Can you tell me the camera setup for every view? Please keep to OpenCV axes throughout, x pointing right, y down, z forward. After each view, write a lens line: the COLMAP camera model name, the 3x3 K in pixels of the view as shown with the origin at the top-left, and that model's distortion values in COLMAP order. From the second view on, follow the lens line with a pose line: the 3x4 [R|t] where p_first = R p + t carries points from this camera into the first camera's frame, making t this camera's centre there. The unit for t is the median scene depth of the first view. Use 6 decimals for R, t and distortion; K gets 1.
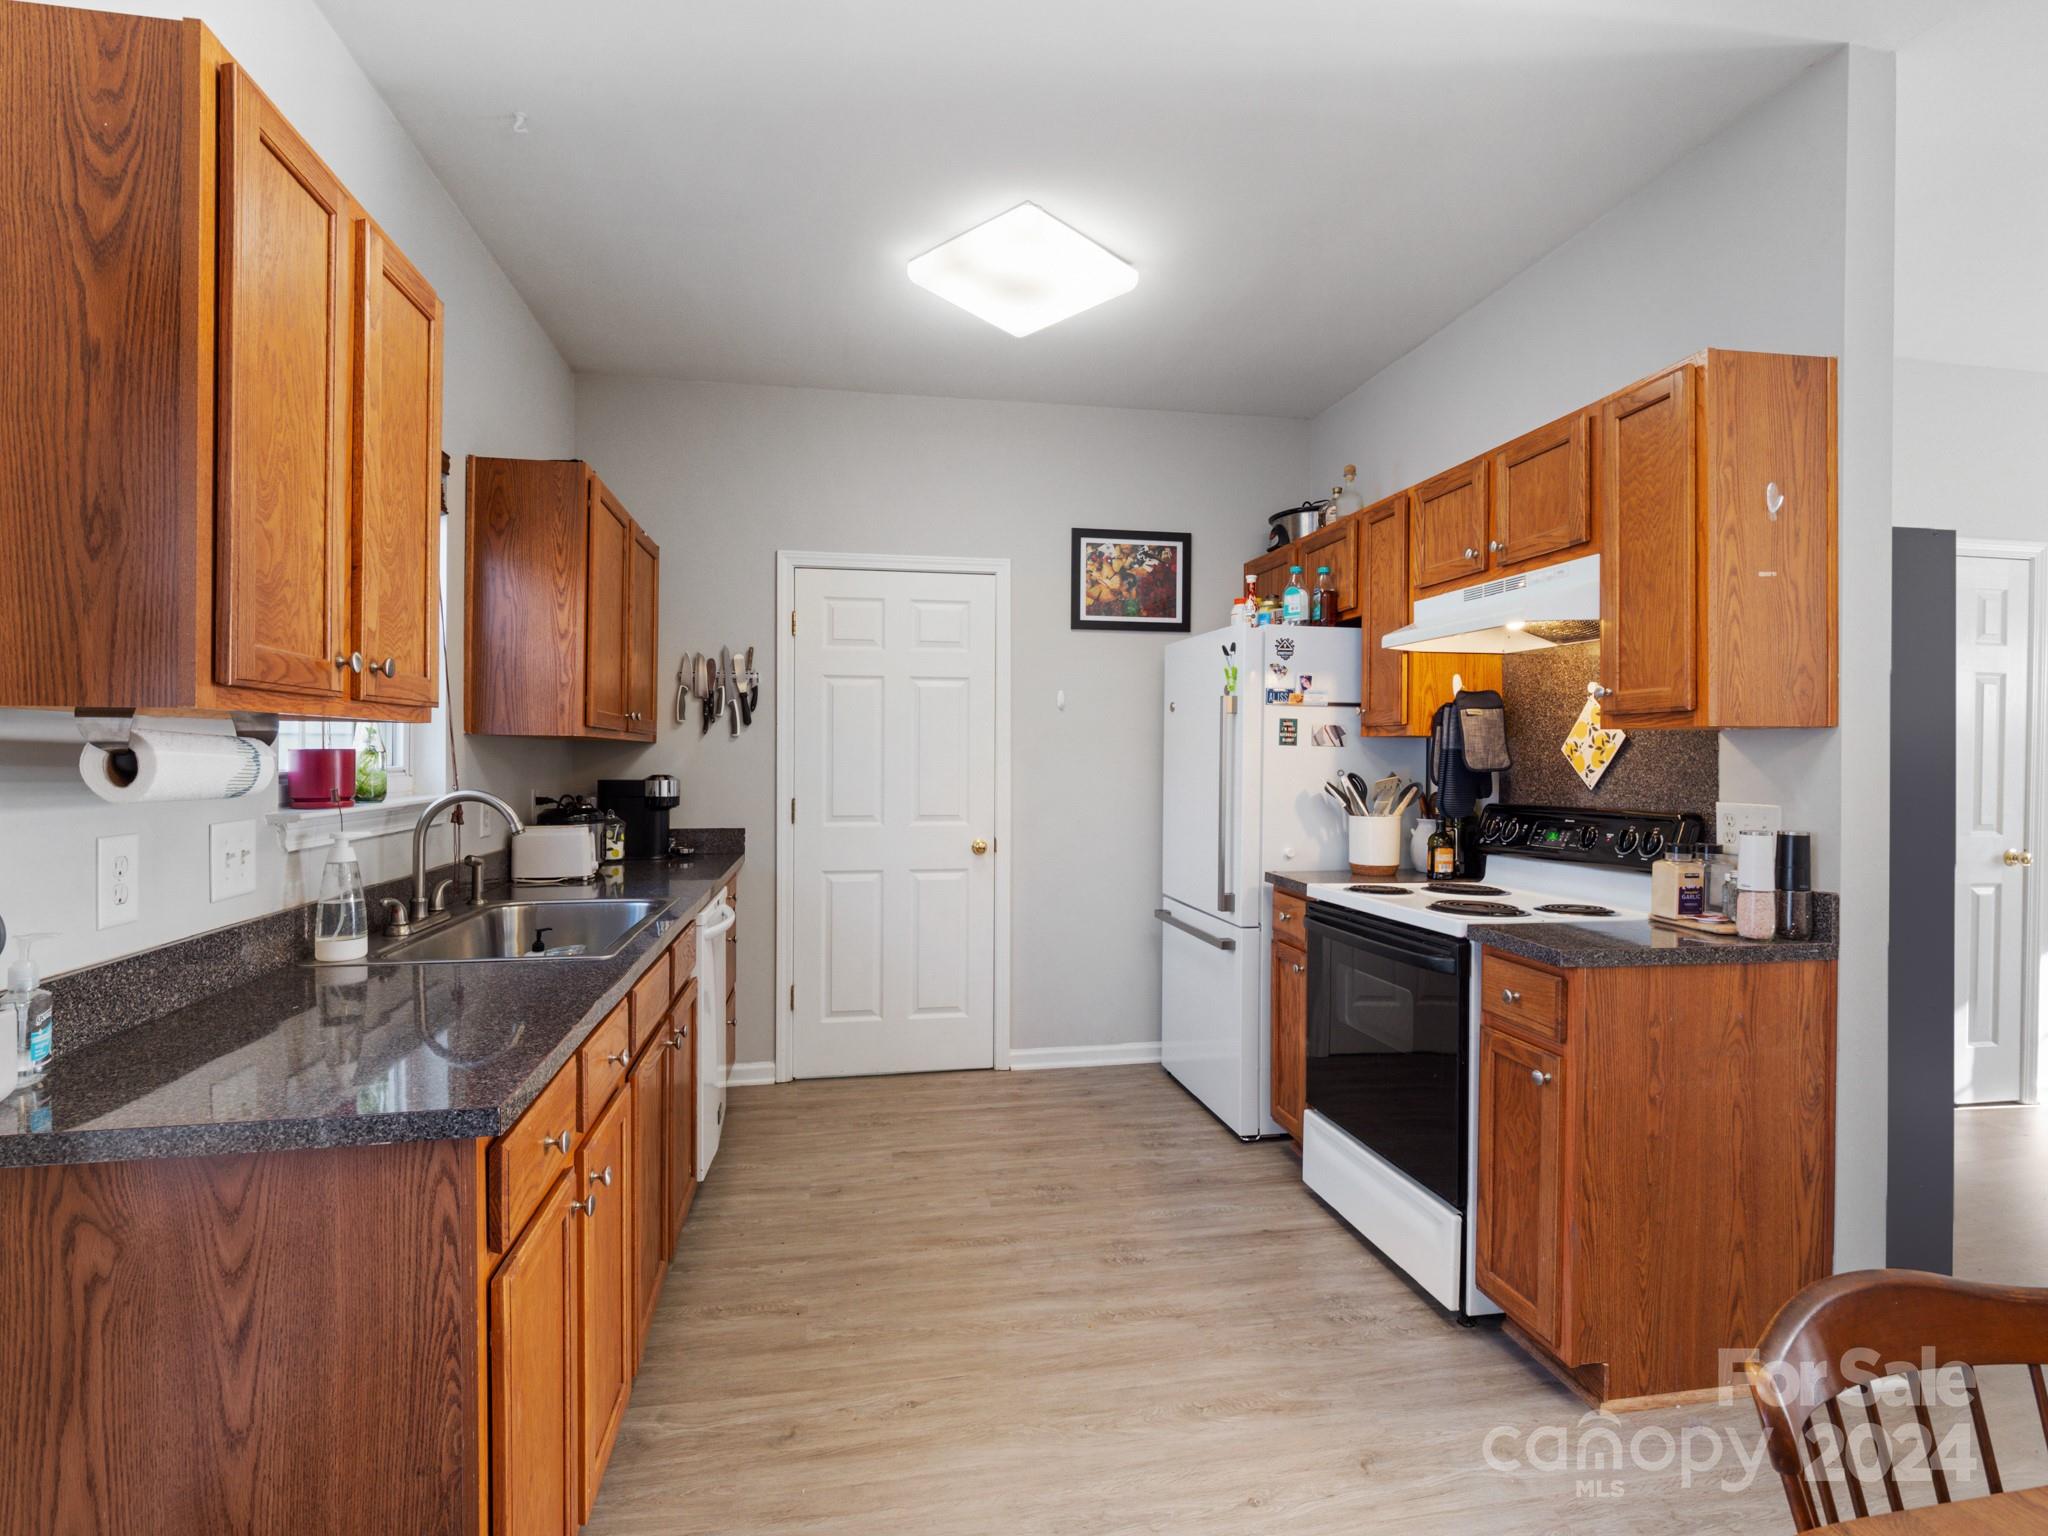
lens RADIAL K [[1026.8, 0, 1027.2], [0, 1026.8, 758.2], [0, 0, 1]] dist [-0.000606, -0.000243]
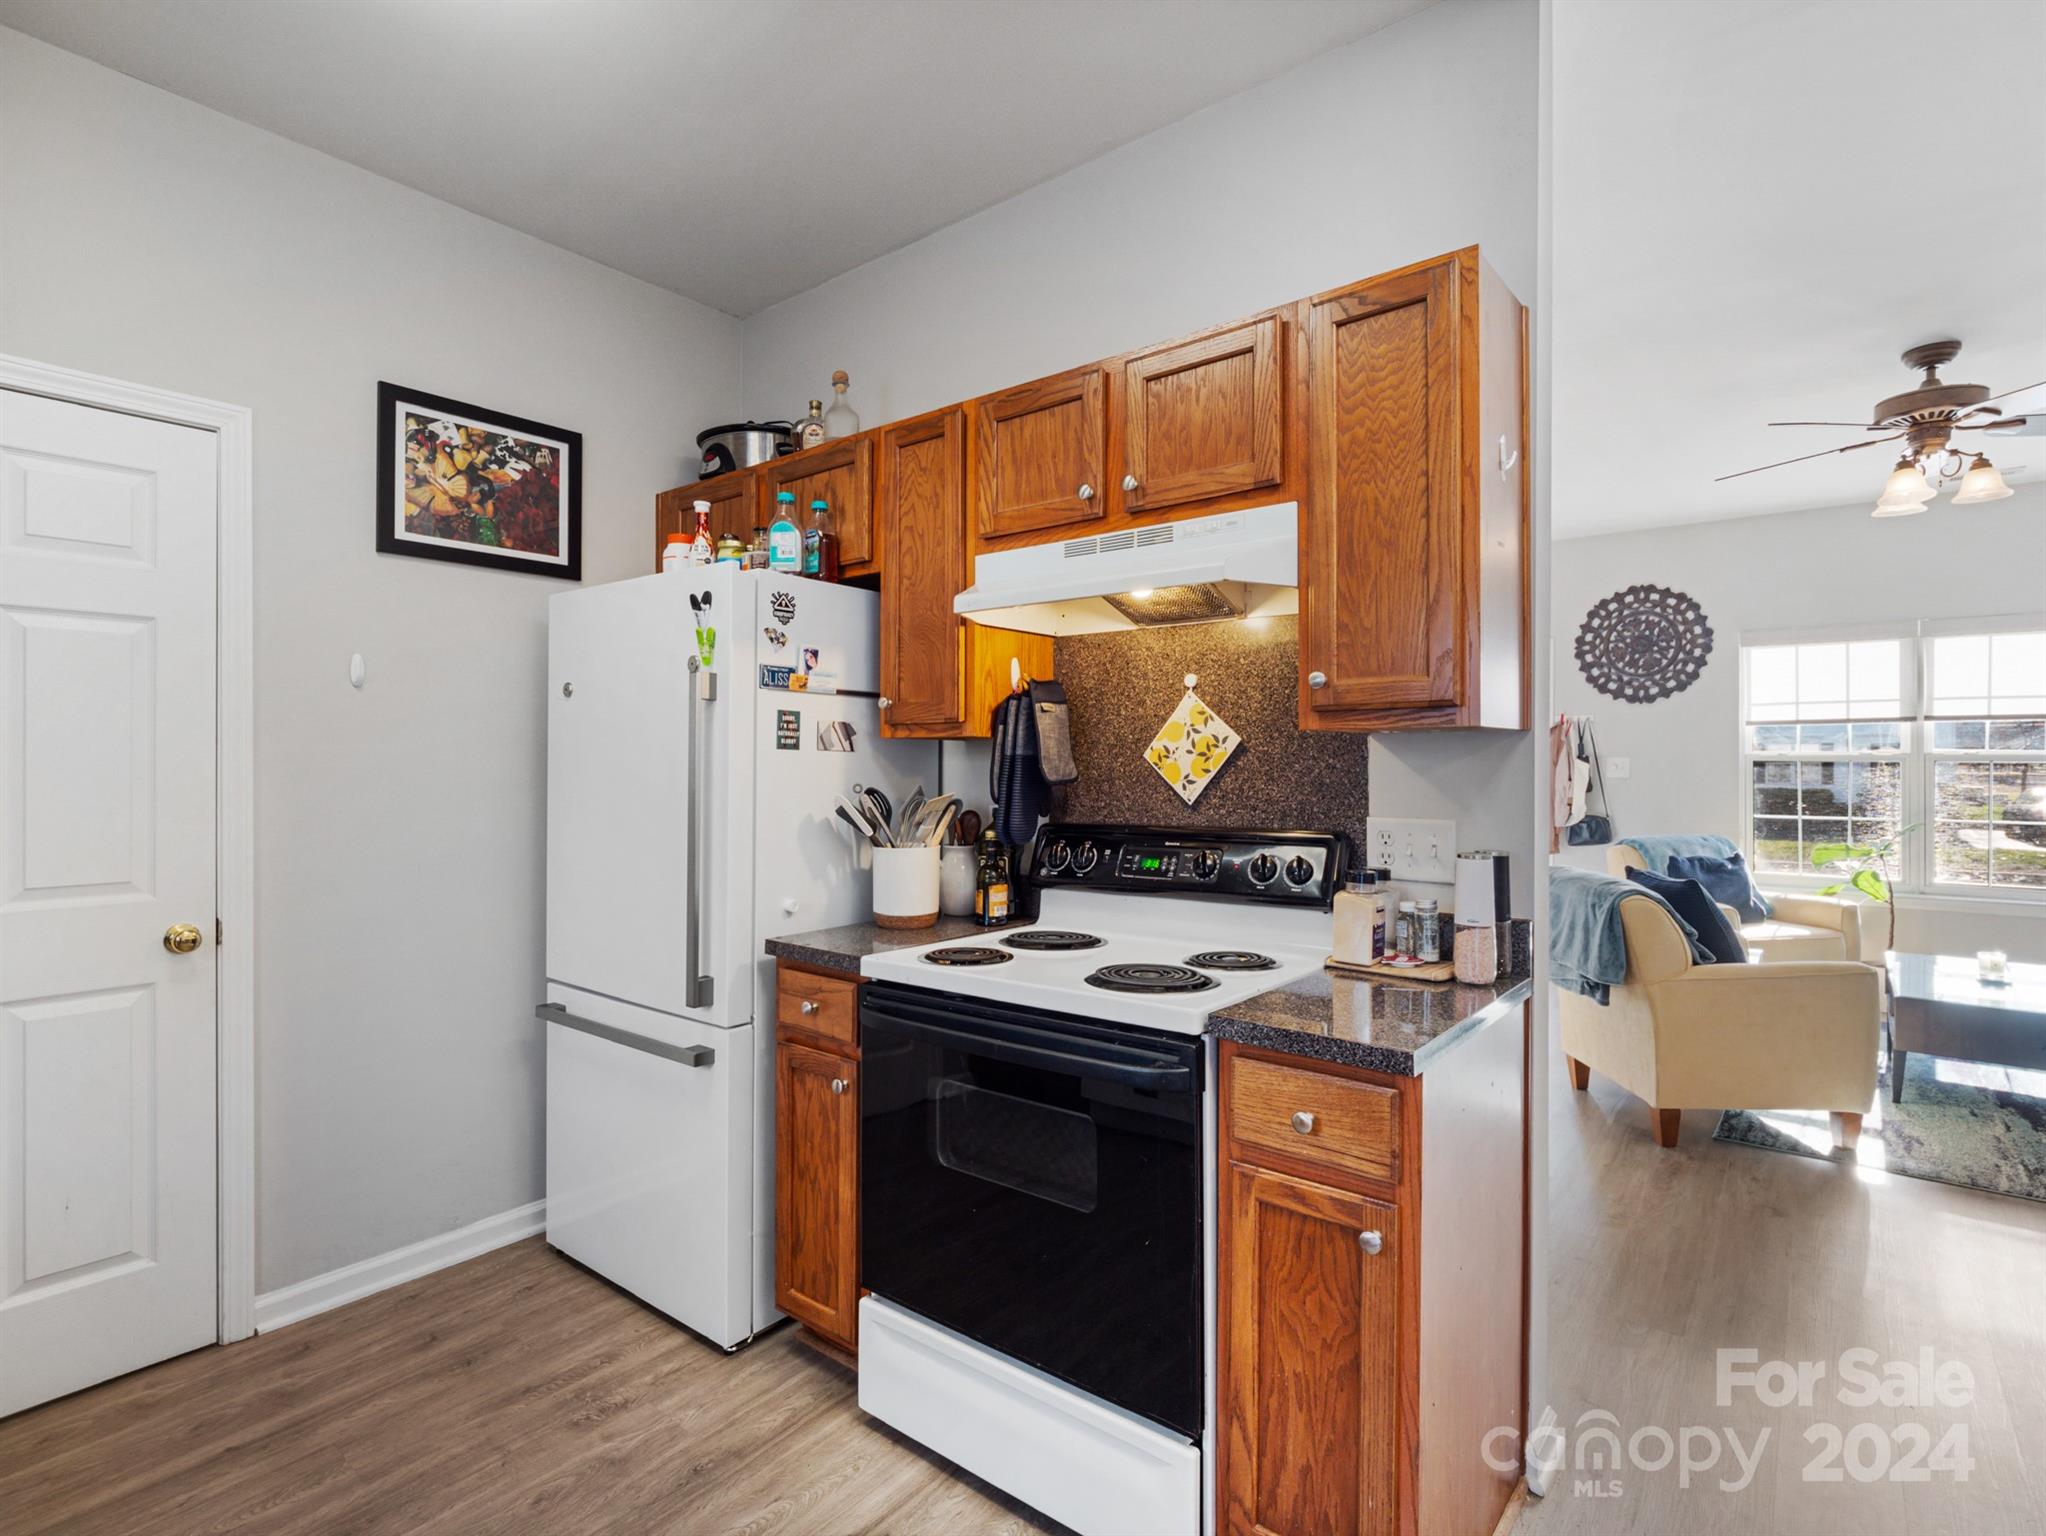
lens RADIAL K [[1016.3, 0, 1023.5], [0, 1016.3, 762.9], [0, 0, 1]] dist [-0.001884, -0.001634]
pose [[0.762120, -0.004311, 0.647422, -0.065620], [0.004767, 0.999988, 0.001047, -0.003621], [-0.647418, 0.002289, 0.762131, 0.389647]]
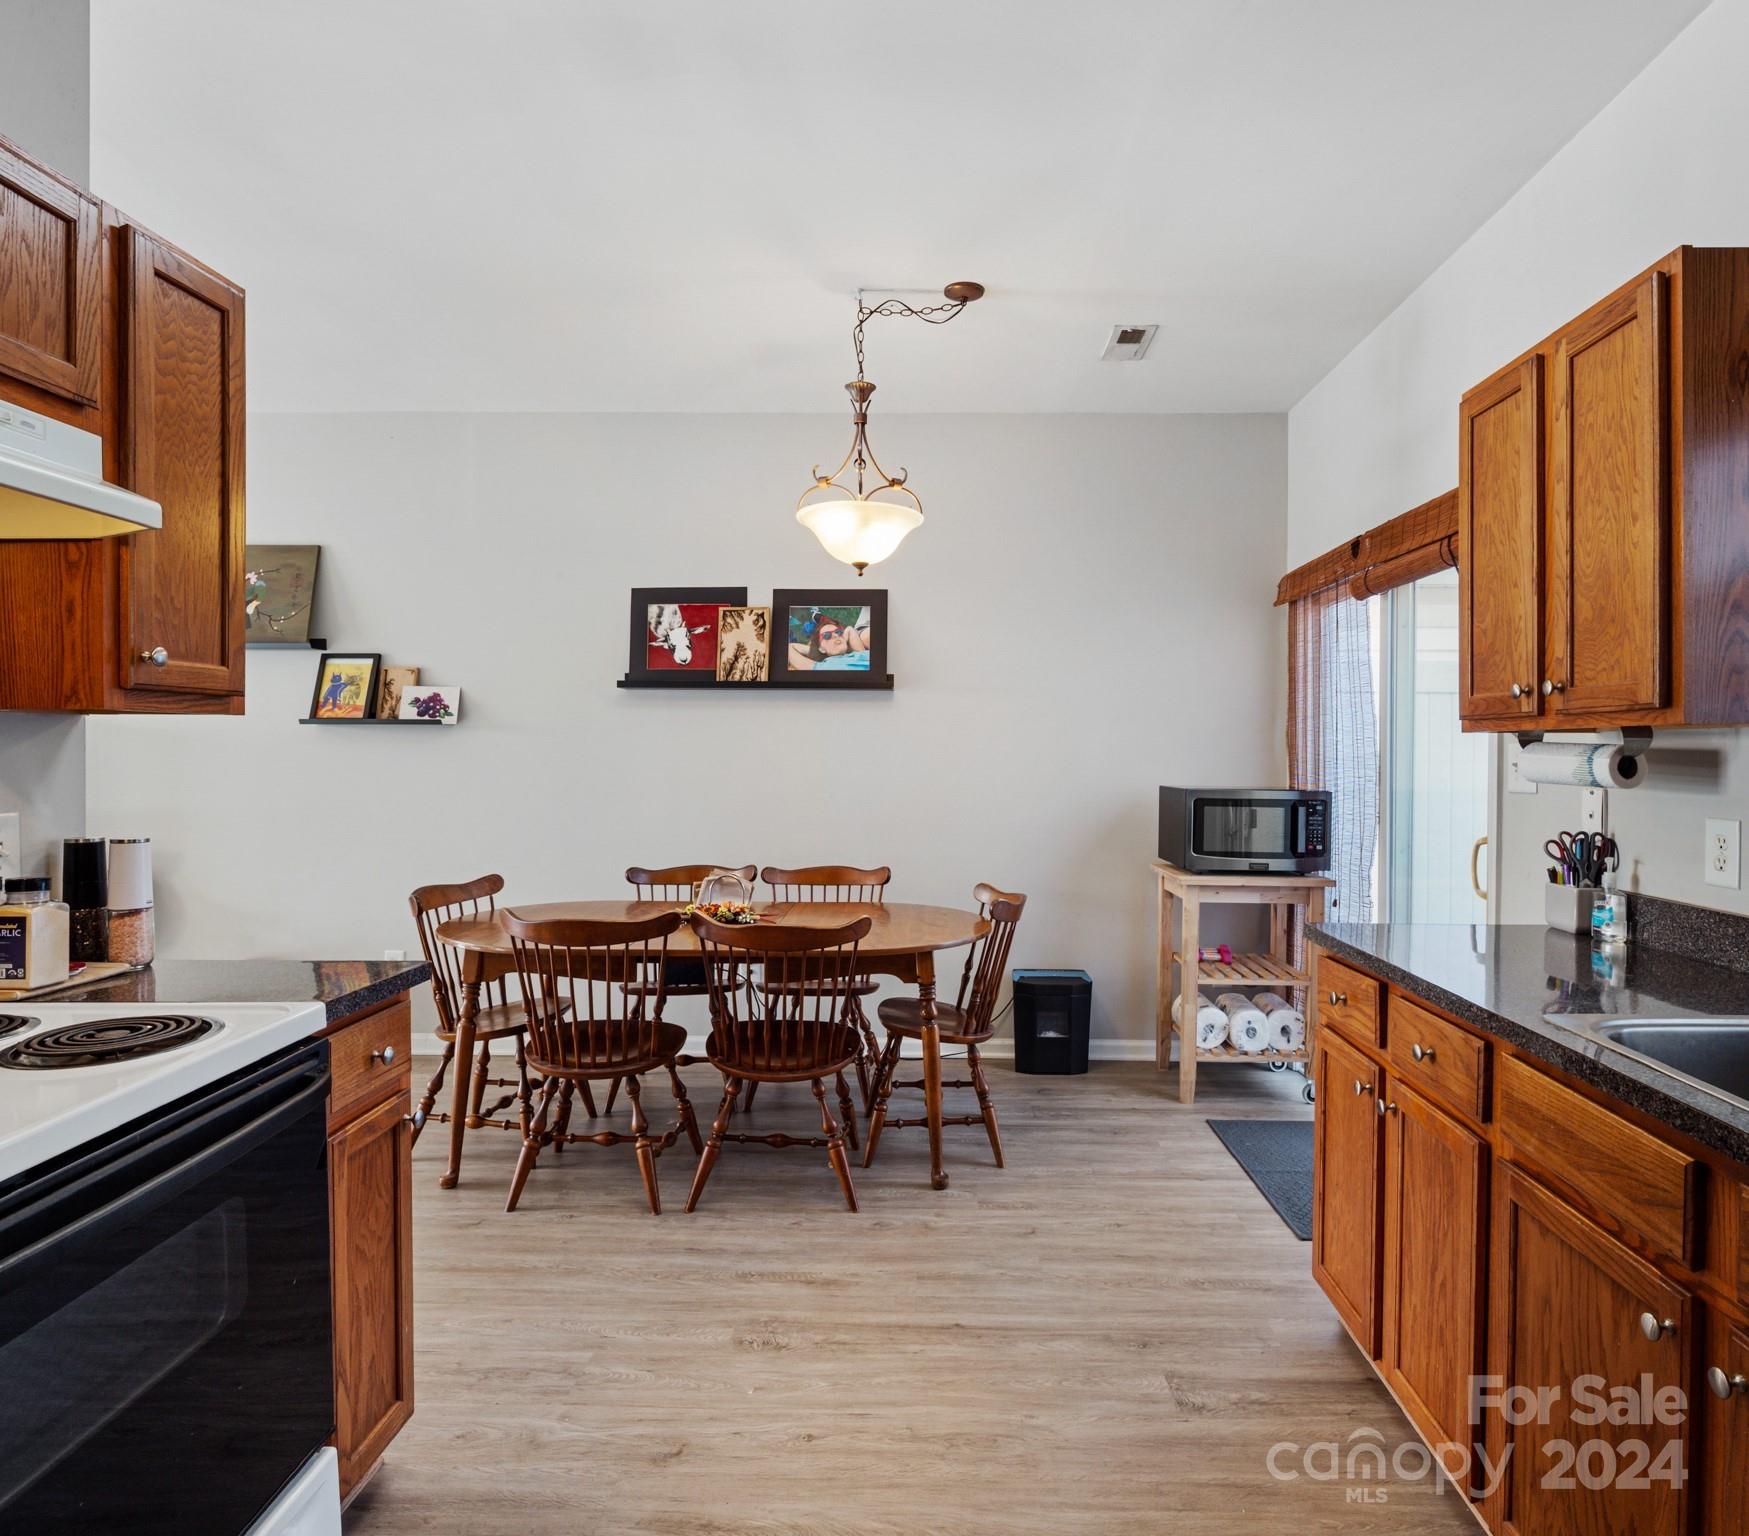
lens RADIAL K [[1030.4, 0, 914.0], [0, 1030.4, 753.5], [0, 0, 1]] dist [0.002507, 0.000452]
pose [[-0.977535, -0.007882, 0.210627, -0.059776], [-0.006600, 0.999955, 0.006789, -0.005195], [-0.210671, 0.005246, -0.977543, 1.079185]]
